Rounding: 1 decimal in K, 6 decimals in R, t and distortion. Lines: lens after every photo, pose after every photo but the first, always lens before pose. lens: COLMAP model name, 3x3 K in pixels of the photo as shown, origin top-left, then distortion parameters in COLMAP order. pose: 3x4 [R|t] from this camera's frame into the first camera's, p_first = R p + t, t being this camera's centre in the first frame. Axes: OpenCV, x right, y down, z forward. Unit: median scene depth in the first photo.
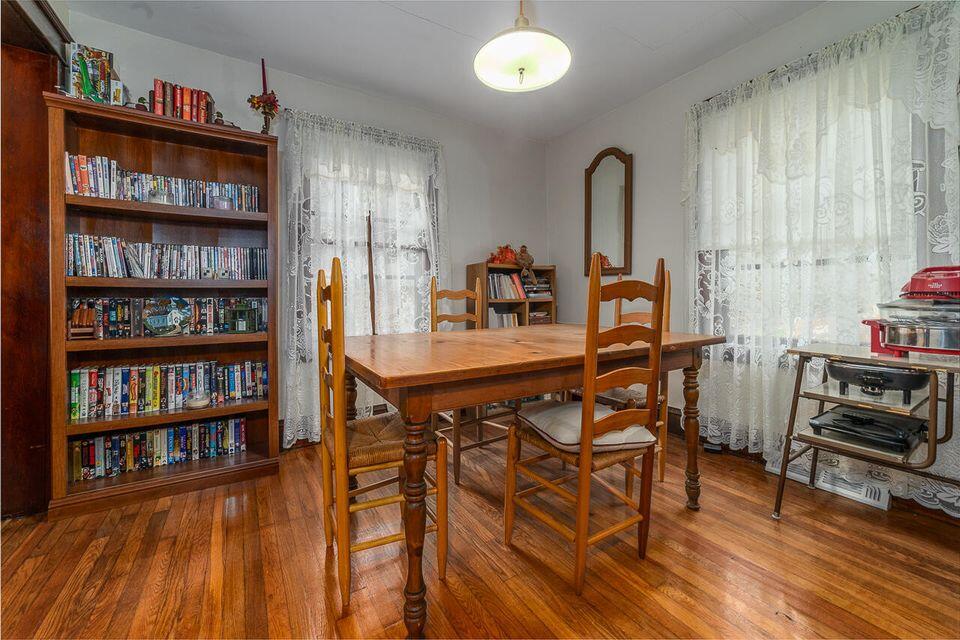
lens RADIAL K [[373.5, 0, 468.1], [0, 373.5, 309.2], [0, 0, 1]] dist [-0.000448, 0.000085]
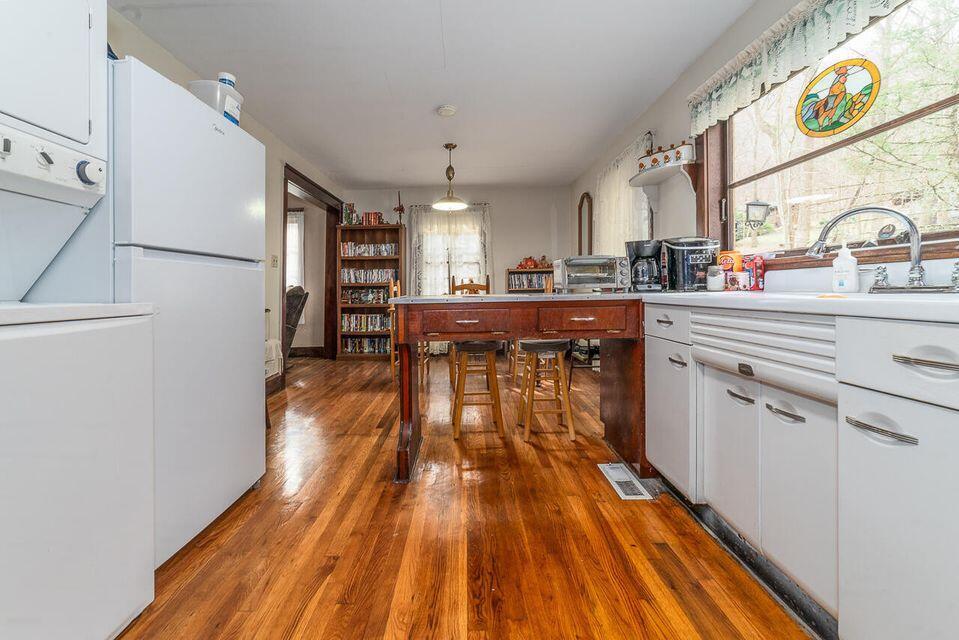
lens RADIAL K [[389.8, 0, 478.6], [0, 389.8, 293.5], [0, 0, 1]] dist [-0.001458, 0.015507]
pose [[0.865644, 0.000143, -0.500659, 1.315369], [-0.003805, 0.999973, -0.006295, 0.011982], [0.500645, 0.007354, 0.865622, -1.054471]]
